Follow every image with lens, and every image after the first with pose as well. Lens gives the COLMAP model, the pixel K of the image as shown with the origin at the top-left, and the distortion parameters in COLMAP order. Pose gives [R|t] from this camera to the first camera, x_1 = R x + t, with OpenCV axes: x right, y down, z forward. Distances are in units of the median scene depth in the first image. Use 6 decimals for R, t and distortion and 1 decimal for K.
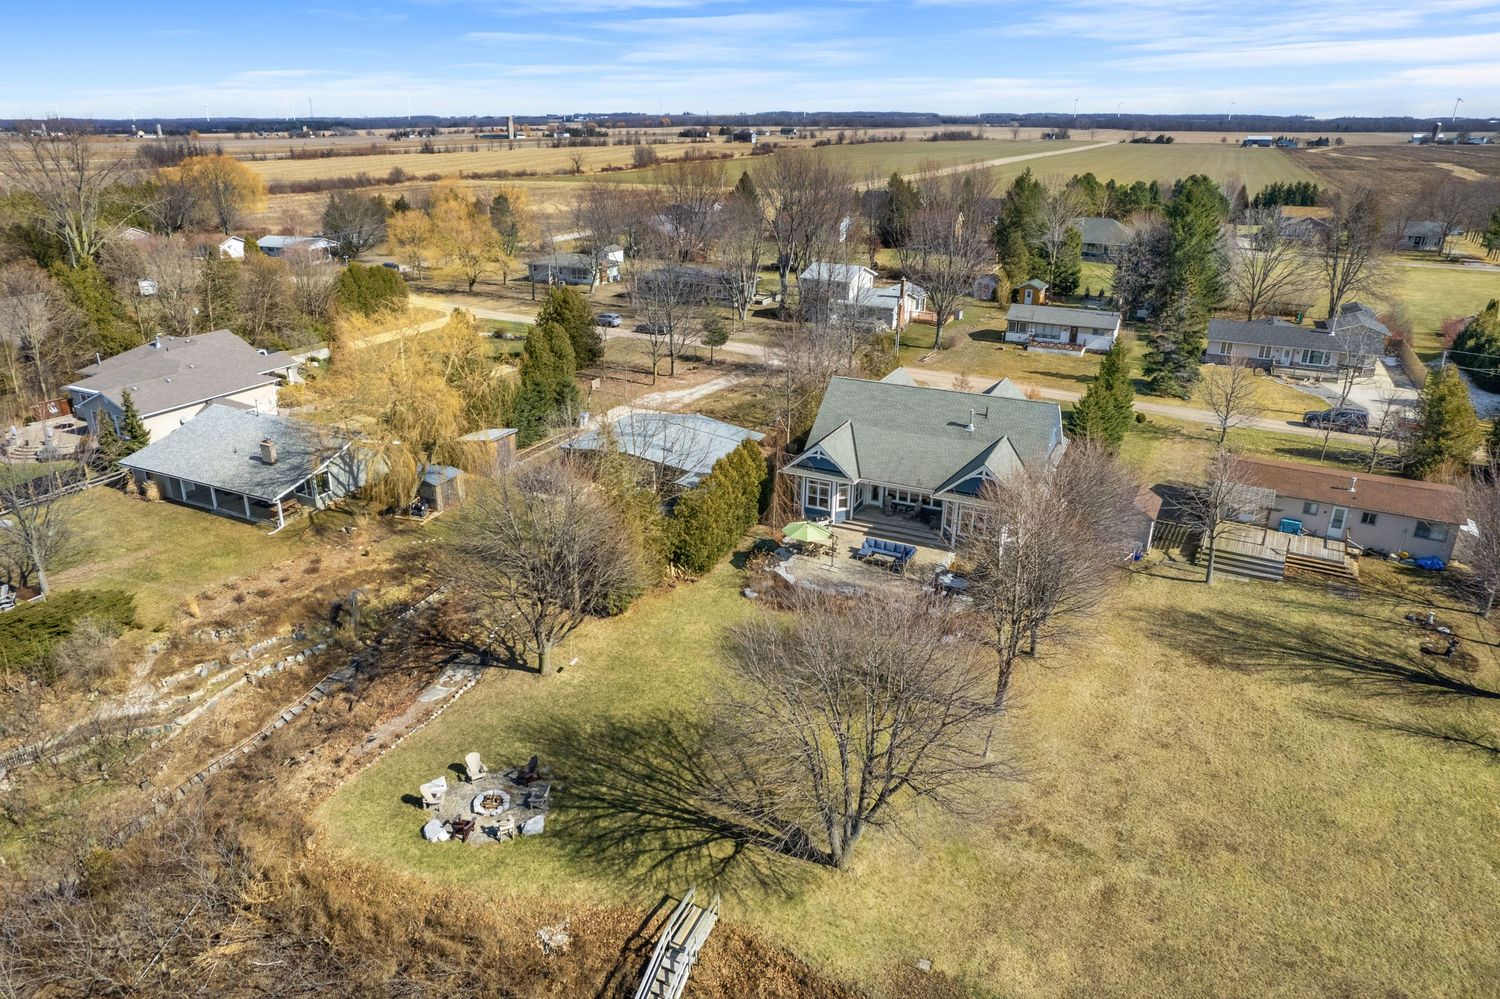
lens RADIAL K [[938.8, 0, 754.4], [0, 938.8, 502.3], [0, 0, 1]] dist [-0.071323, 0.066621]
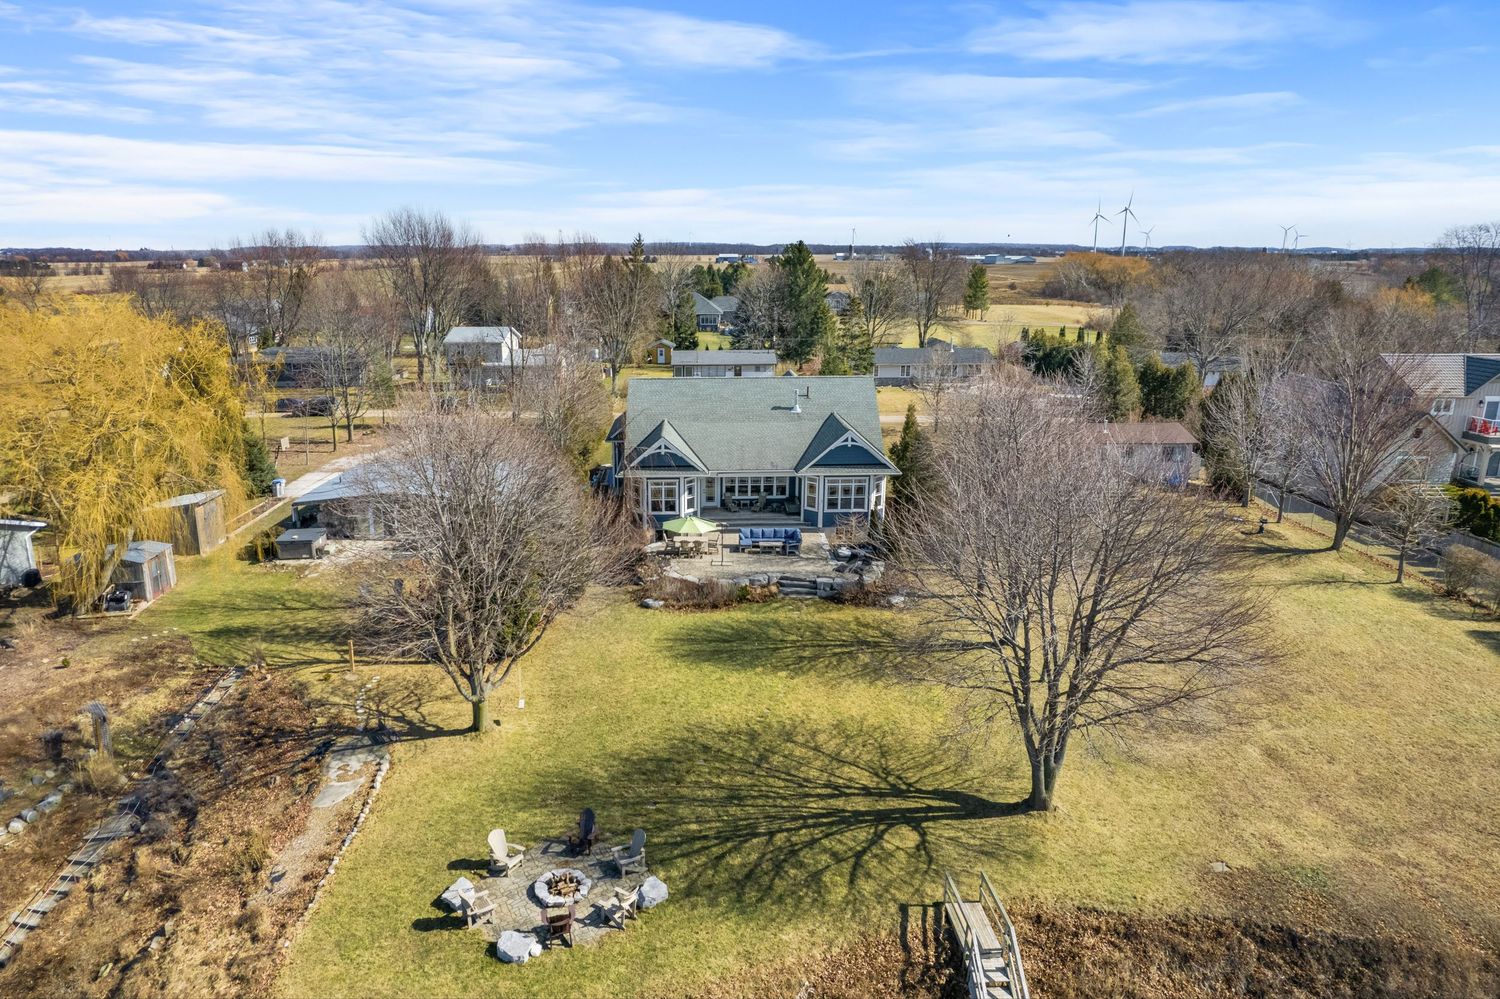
lens RADIAL K [[938.8, 0, 754.4], [0, 938.8, 502.3], [0, 0, 1]] dist [-0.071323, 0.066621]
pose [[0.885157, -0.131613, 0.446290, -0.288473], [0.181500, 0.980845, -0.070724, 0.085679], [-0.428433, 0.143604, 0.892089, 0.211397]]
